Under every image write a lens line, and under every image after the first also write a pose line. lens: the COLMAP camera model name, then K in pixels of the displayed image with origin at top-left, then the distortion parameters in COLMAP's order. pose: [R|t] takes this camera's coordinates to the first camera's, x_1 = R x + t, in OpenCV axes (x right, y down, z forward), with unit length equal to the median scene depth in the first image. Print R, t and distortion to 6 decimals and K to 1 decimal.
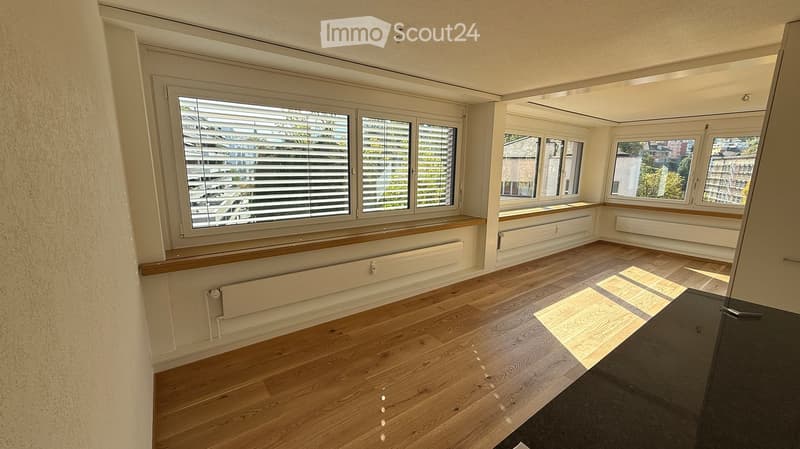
lens RADIAL K [[318.7, 0, 399.3], [0, 318.7, 225.4], [0, 0, 1]] dist [0.000993, 0.000061]
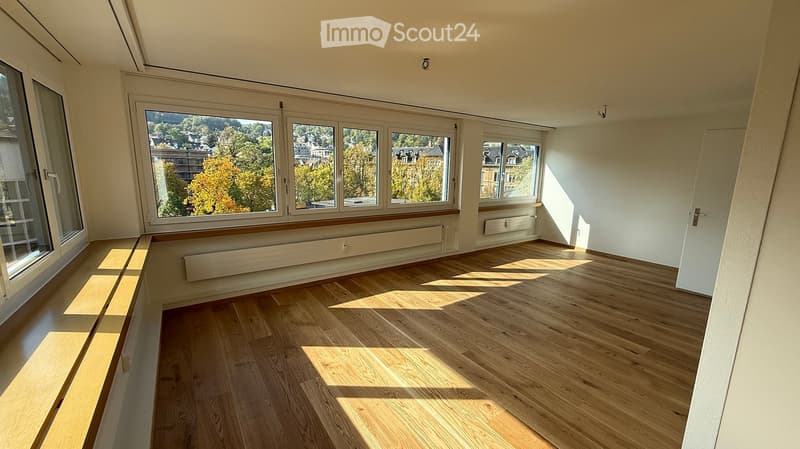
lens RADIAL K [[318.7, 0, 399.9], [0, 318.7, 225.4], [0, 0, 1]] dist [0.000993, 0.000061]
pose [[0.035677, -0.183334, 0.982403, 0.282102], [0.164423, 0.970710, 0.175180, -0.151666], [-0.985745, 0.155280, 0.064776, 0.859606]]
